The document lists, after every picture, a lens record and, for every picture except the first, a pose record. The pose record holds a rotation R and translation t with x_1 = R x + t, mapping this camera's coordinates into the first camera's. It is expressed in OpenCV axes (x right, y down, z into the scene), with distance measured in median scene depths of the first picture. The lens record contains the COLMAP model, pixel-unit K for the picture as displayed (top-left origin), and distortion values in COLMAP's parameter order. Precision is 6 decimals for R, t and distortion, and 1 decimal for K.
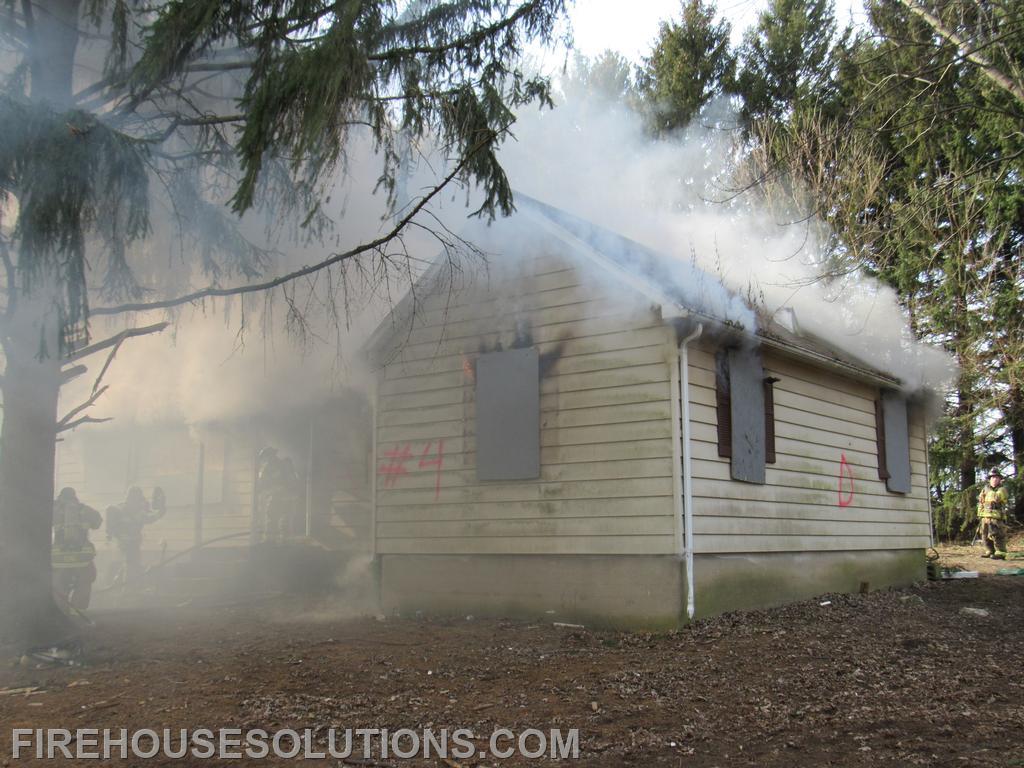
lens RADIAL K [[1077.8, 0, 512.0], [0, 1077.8, 384.0], [0, 0, 1]] dist [-0.038959, 0.016263]
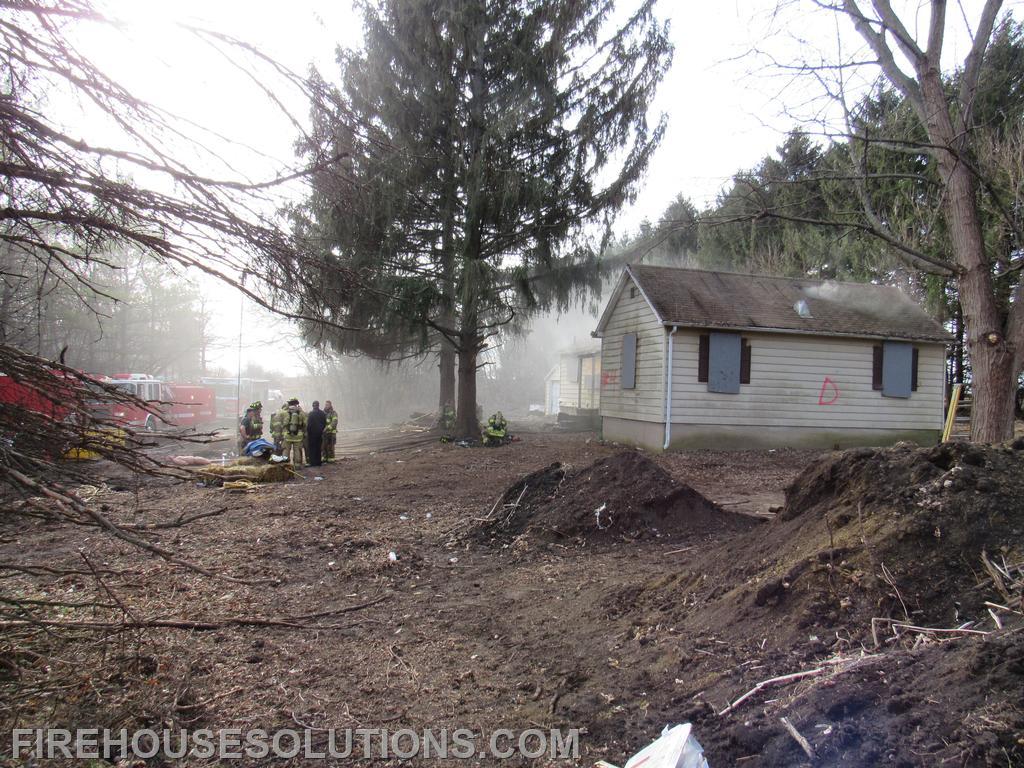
lens RADIAL K [[715.2, 0, 514.4], [0, 715.2, 384.8], [0, 0, 1]] dist [-0.041511, 0.006246]
pose [[0.785829, 0.026142, -0.617891, 0.855748], [0.052749, 0.992632, 0.109081, -0.116086], [0.616190, -0.118312, 0.778660, -0.432275]]
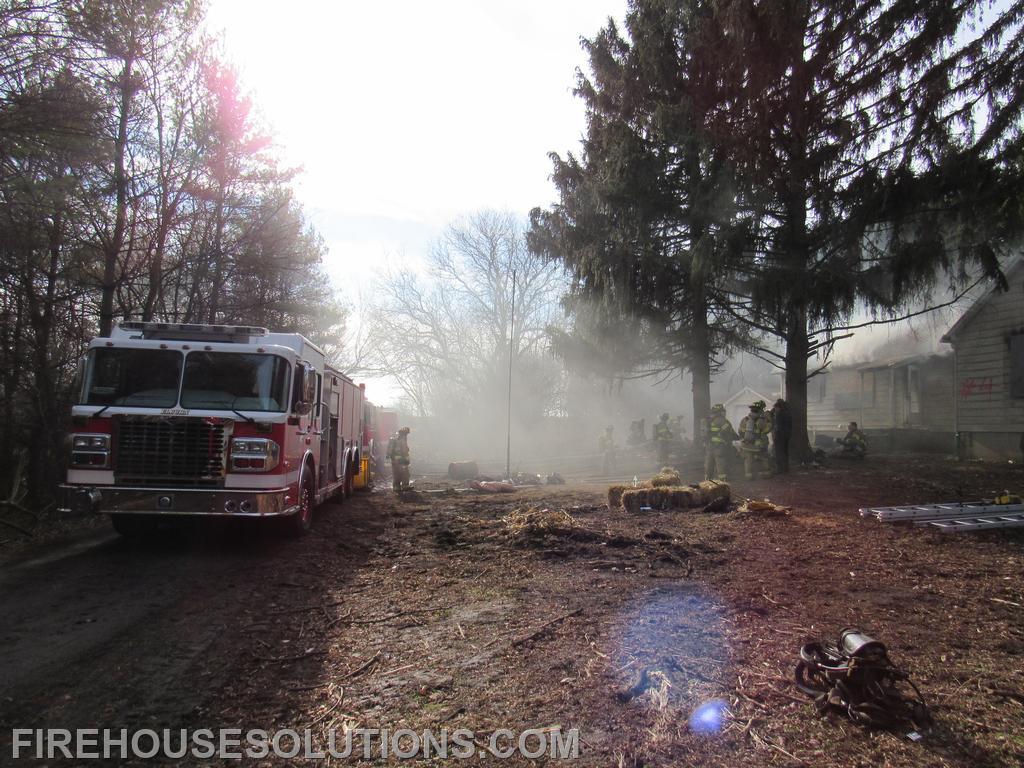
lens RADIAL K [[715.2, 0, 514.4], [0, 715.2, 384.8], [0, 0, 1]] dist [-0.041511, 0.006246]
pose [[0.762808, -0.012106, -0.646511, 0.124390], [0.061239, 0.996683, 0.053592, -0.071472], [0.643718, -0.080473, 0.761020, -0.706559]]
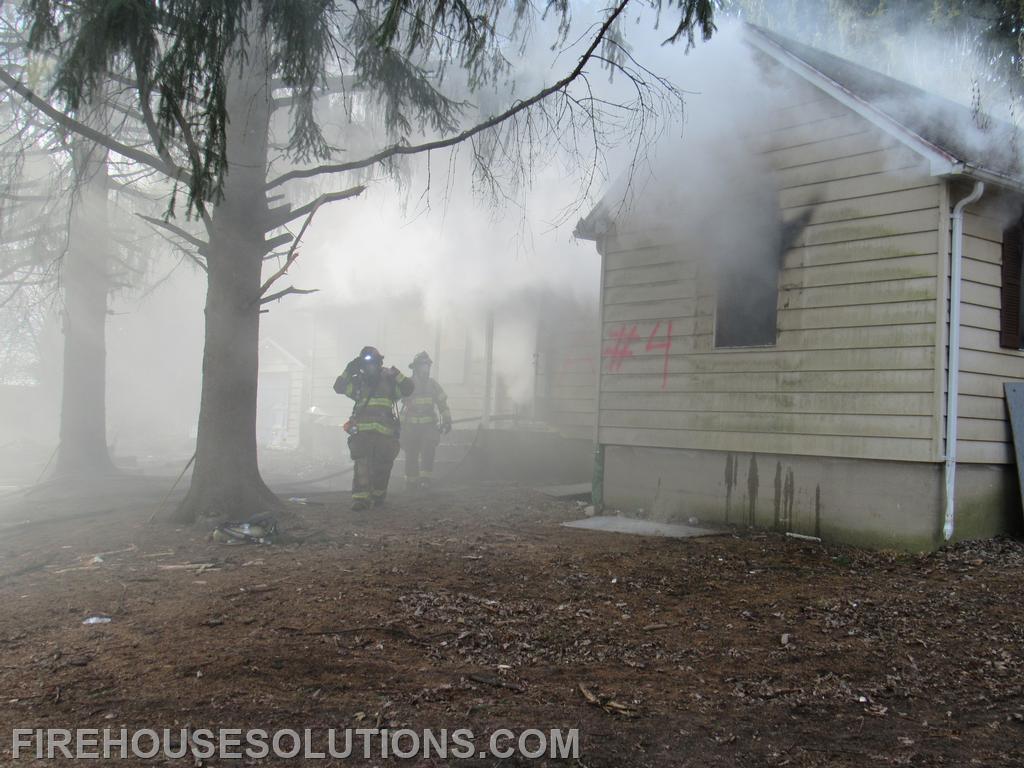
lens RADIAL K [[1124.4, 0, 512.0], [0, 1124.4, 384.0], [0, 0, 1]] dist [-0.014129, -0.020384]
pose [[0.964931, 0.036255, -0.259989, 0.059382], [-0.009050, 0.994423, 0.105080, 0.009411], [0.262348, -0.099042, 0.959877, 0.085218]]
